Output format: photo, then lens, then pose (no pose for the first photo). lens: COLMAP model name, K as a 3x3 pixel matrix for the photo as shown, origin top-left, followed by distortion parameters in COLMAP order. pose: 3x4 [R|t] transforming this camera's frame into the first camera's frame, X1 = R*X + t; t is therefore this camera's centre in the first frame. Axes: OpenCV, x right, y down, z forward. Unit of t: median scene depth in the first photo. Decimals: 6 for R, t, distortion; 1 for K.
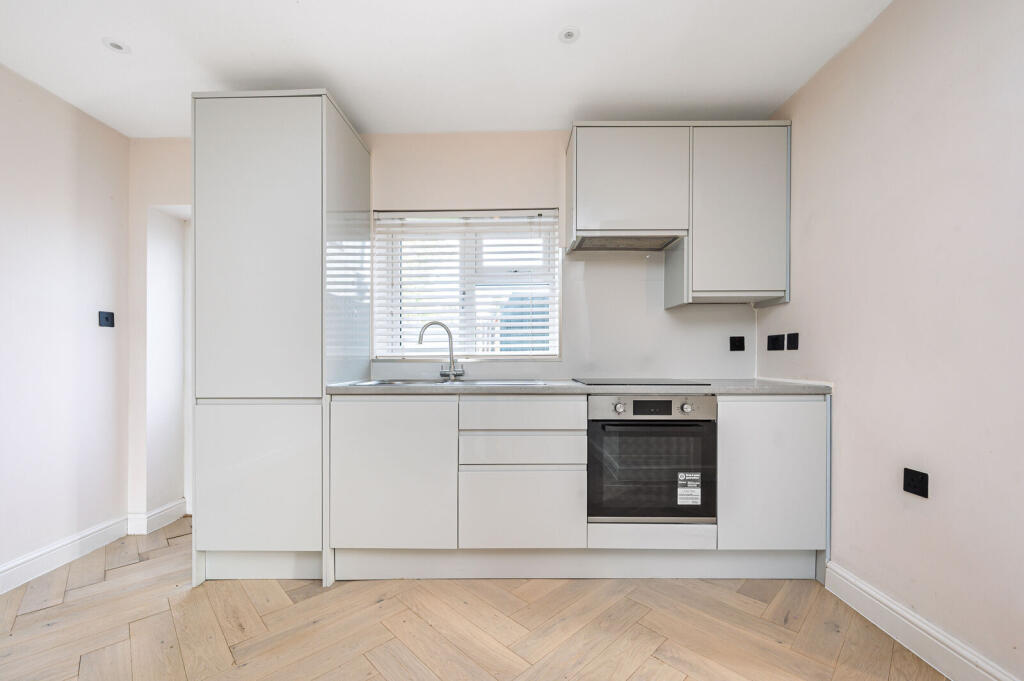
lens RADIAL K [[417.1, 0, 511.8], [0, 417.1, 357.8], [0, 0, 1]] dist [0.001144, 0.000064]
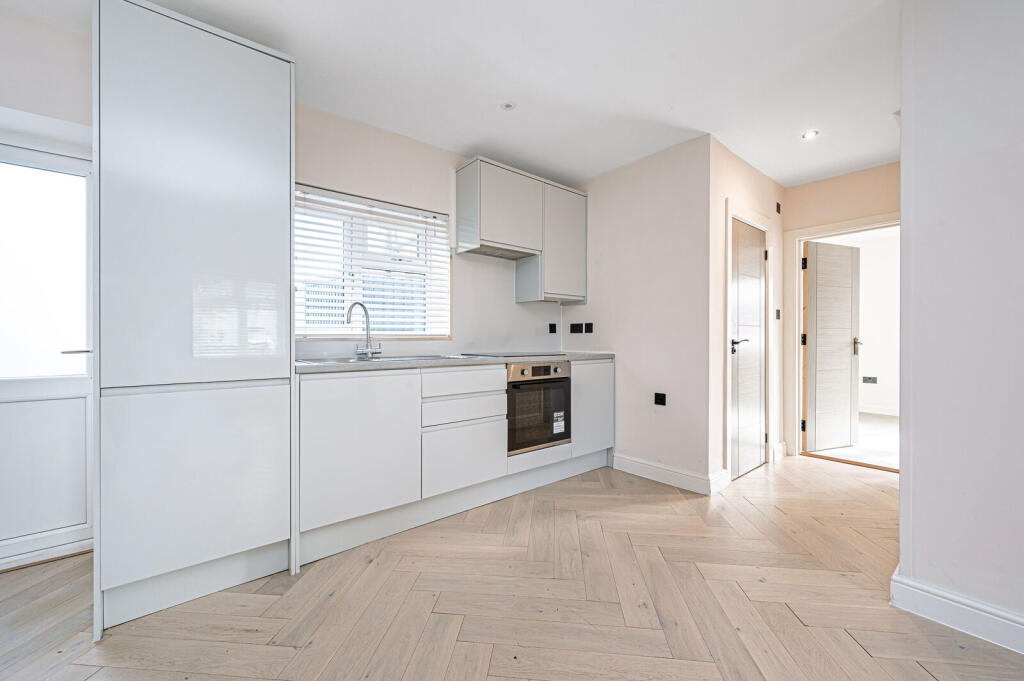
lens RADIAL K [[401.8, 0, 512.0], [0, 401.8, 340.5], [0, 0, 1]] dist [-0.000577, 0.000078]
pose [[0.767834, -0.000643, 0.640649, -0.652236], [-0.001069, 0.999997, 0.002285, 0.008305], [-0.640648, -0.002440, 0.767831, -0.028274]]
